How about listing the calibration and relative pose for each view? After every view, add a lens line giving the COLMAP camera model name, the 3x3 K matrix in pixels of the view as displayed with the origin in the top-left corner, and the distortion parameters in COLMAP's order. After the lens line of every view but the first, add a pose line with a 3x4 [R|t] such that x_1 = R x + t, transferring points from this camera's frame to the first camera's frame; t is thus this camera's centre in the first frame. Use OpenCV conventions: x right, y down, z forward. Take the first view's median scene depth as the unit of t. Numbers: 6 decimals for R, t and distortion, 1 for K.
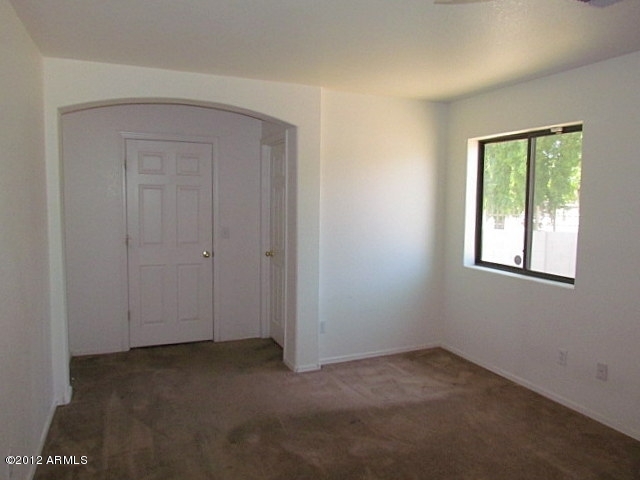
lens RADIAL K [[457.4, 0, 320.0], [0, 457.4, 240.0], [0, 0, 1]] dist [-0.019585, 0.001468]
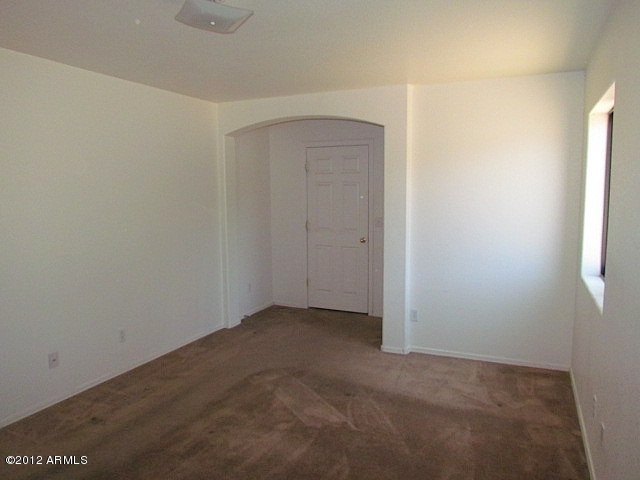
lens RADIAL K [[457.4, 0, 320.0], [0, 457.4, 240.0], [0, 0, 1]] dist [-0.019585, 0.001468]
pose [[0.666008, 0.062723, -0.743303, 0.628257], [-0.045840, 0.998017, 0.043144, -0.016452], [0.744535, 0.005339, 0.667562, 0.150402]]
